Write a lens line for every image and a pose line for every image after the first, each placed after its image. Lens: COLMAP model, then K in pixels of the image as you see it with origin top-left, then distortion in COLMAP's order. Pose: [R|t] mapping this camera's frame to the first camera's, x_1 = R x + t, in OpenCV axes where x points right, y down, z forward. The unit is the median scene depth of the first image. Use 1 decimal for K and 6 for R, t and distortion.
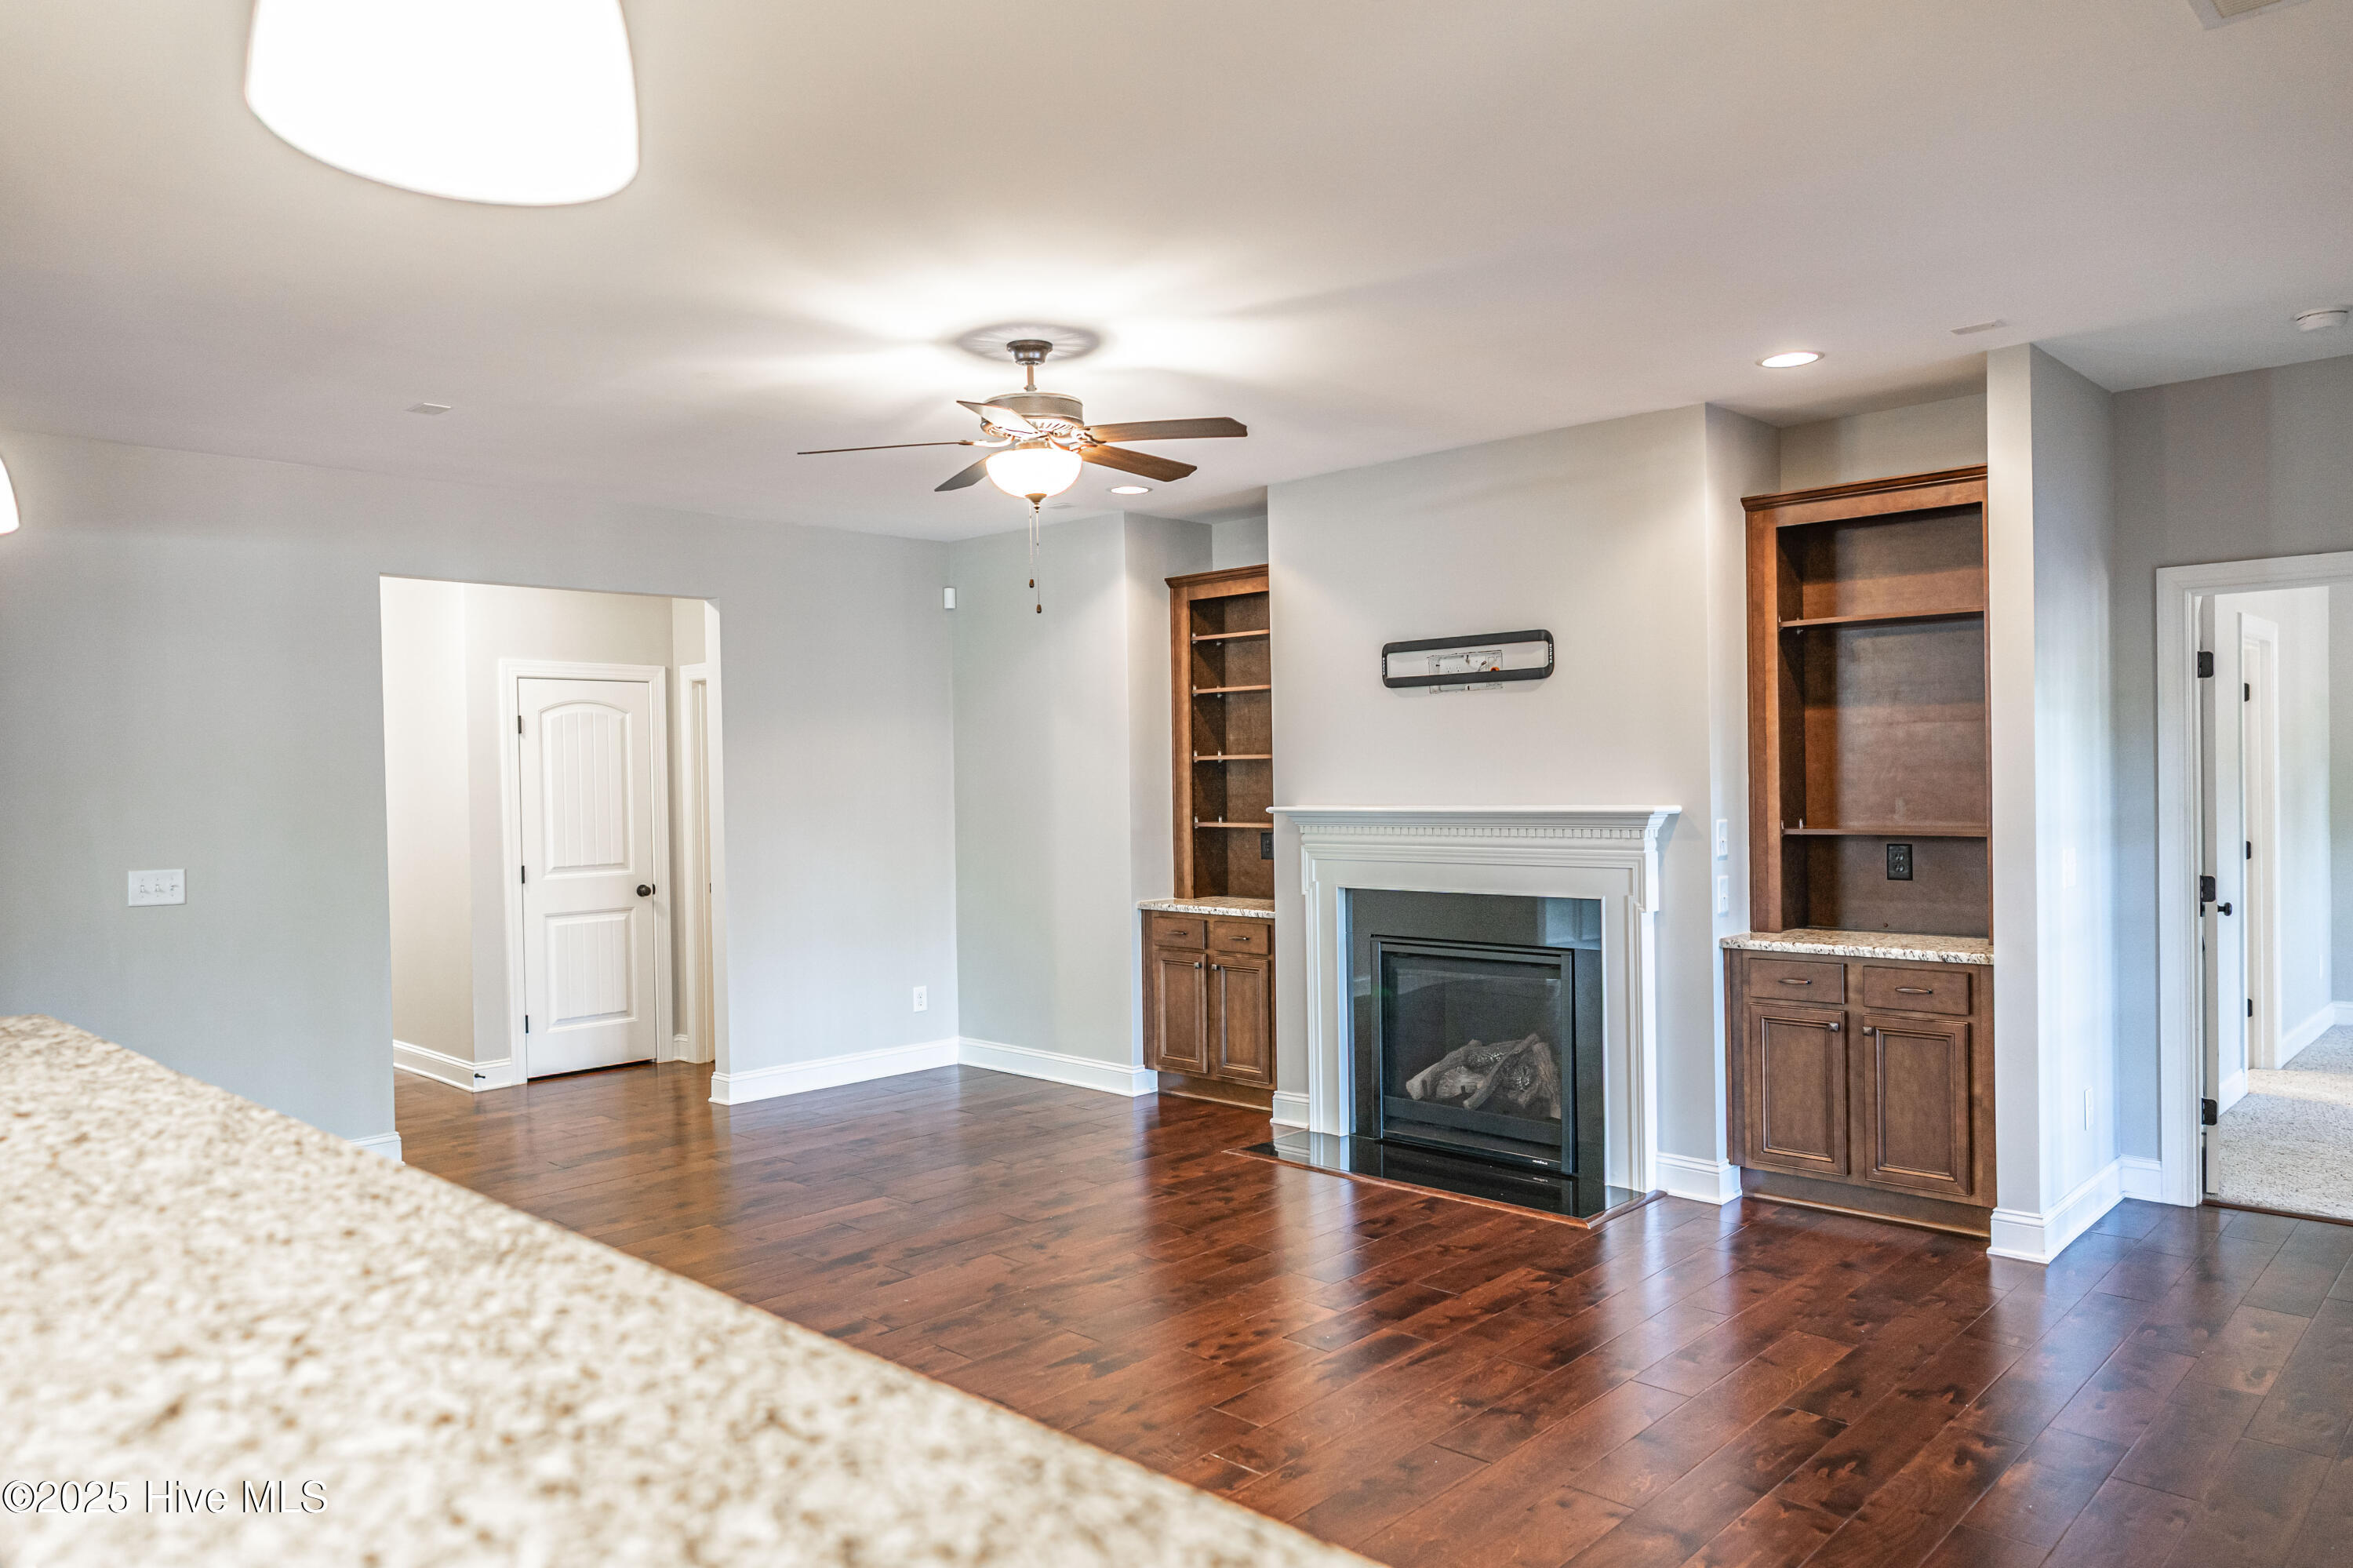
lens RADIAL K [[1596.9, 0, 1177.8], [0, 1596.9, 800.3], [0, 0, 1]] dist [-0.002516, 0.009809]
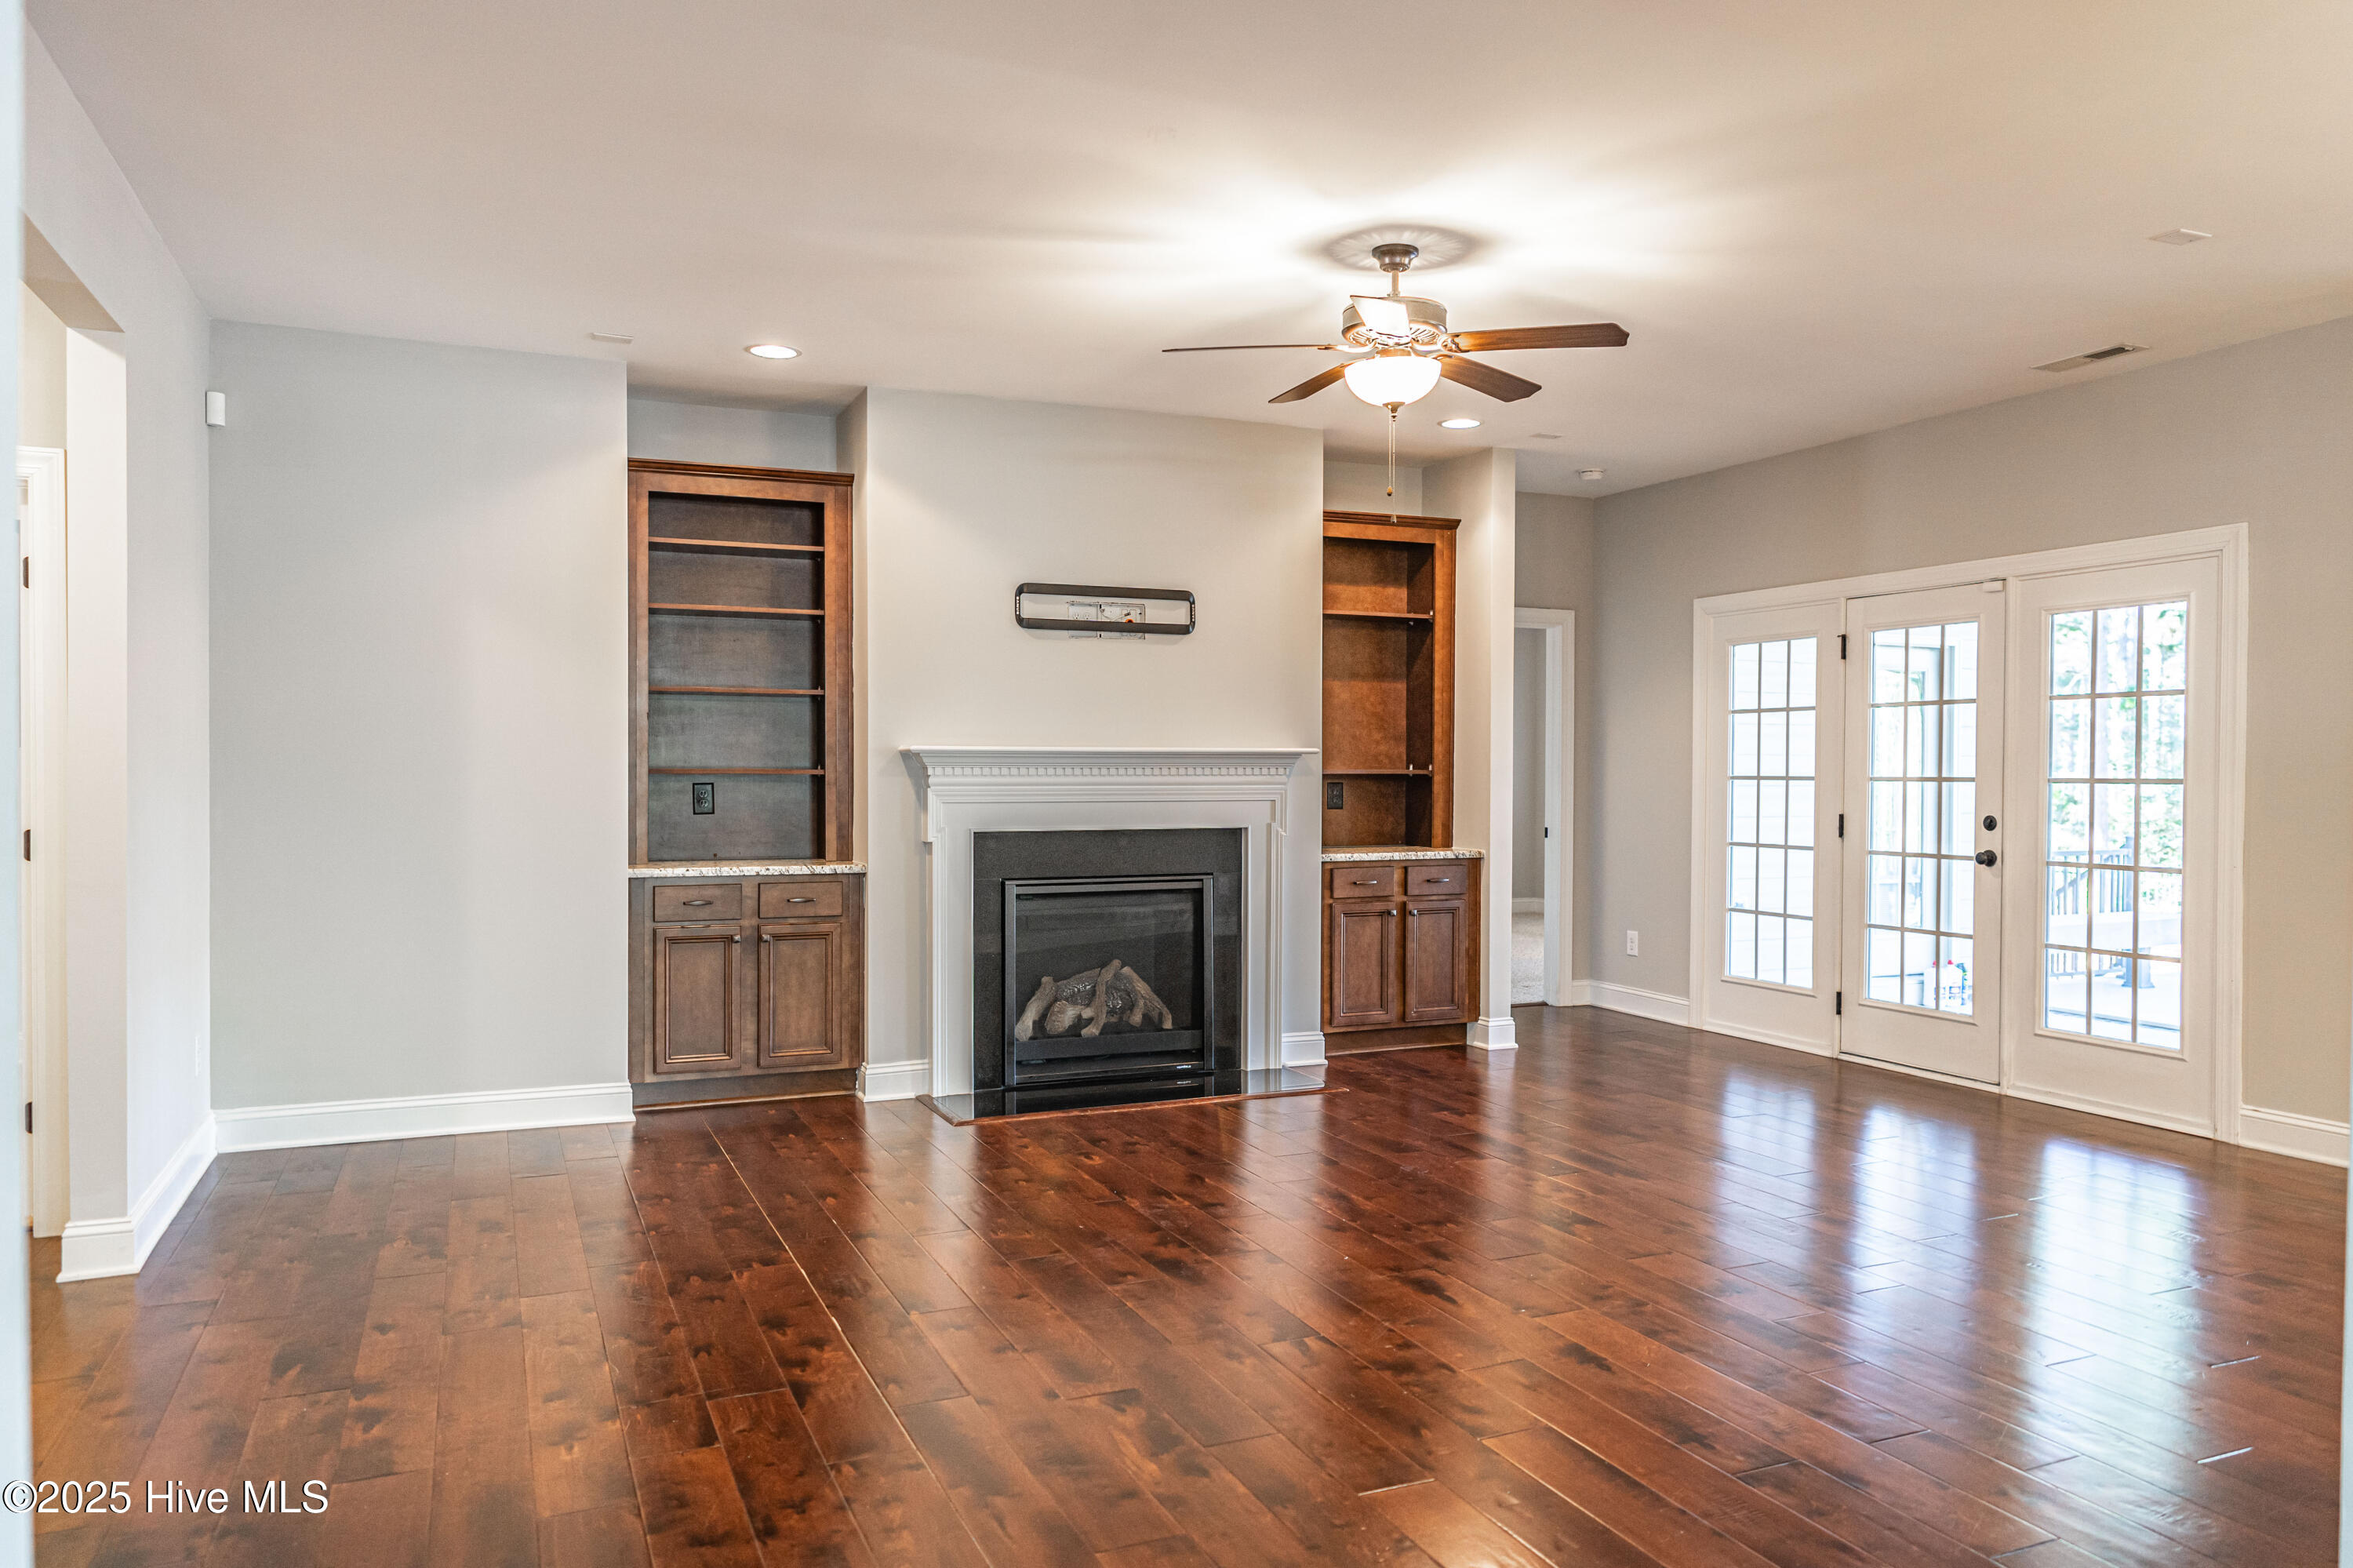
lens RADIAL K [[1596.9, 0, 1178.9], [0, 1596.9, 780.4], [0, 0, 1]] dist [-0.002516, 0.009809]
pose [[0.374228, 0.013841, 0.927233, -0.788558], [0.006782, 0.999821, -0.017662, 0.044685], [-0.927312, 0.012898, 0.374067, 0.565767]]
